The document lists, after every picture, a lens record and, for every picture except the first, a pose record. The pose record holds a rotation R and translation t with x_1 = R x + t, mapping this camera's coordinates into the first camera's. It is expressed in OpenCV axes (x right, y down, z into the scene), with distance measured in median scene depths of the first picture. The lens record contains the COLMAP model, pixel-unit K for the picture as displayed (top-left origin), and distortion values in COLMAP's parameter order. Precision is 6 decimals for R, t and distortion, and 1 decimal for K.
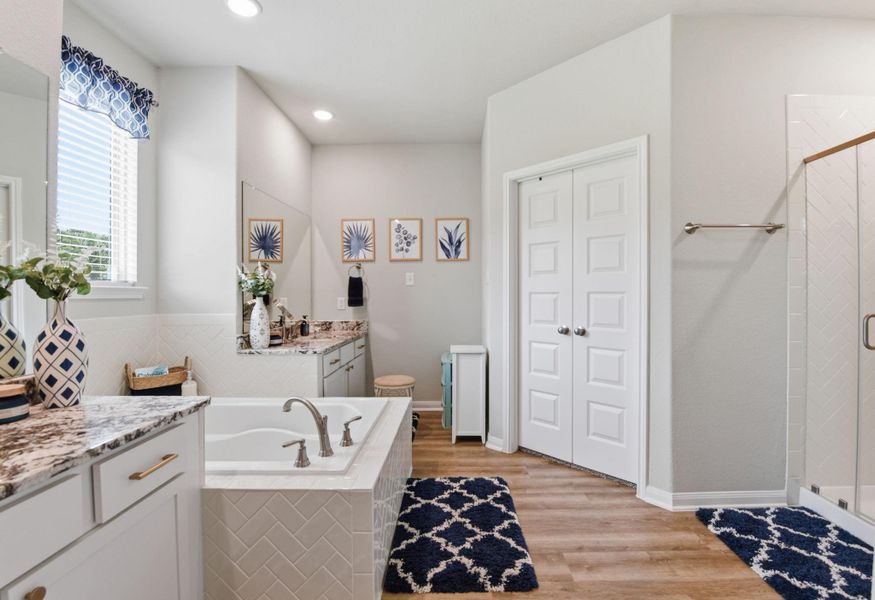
lens RADIAL K [[391.6, 0, 431.9], [0, 391.6, 298.3], [0, 0, 1]] dist [-0.010682, -0.000335]
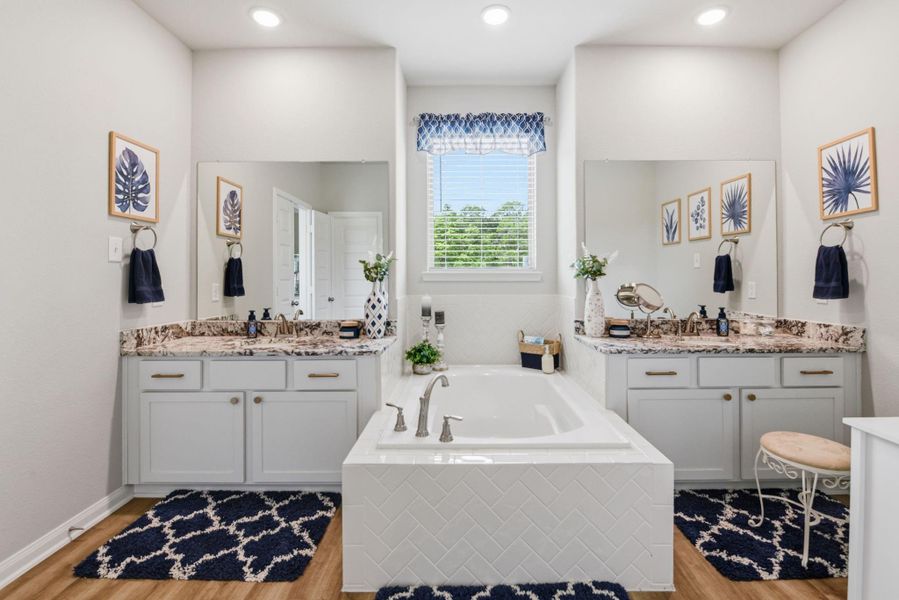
lens RADIAL K [[372.3, 0, 452.3], [0, 372.3, 271.8], [0, 0, 1]] dist [-0.010097, -0.000192]
pose [[0.075420, -0.011892, -0.997081, 0.384146], [-0.008461, 0.999885, -0.012565, -0.008899], [0.997116, 0.009384, 0.075311, 0.581203]]
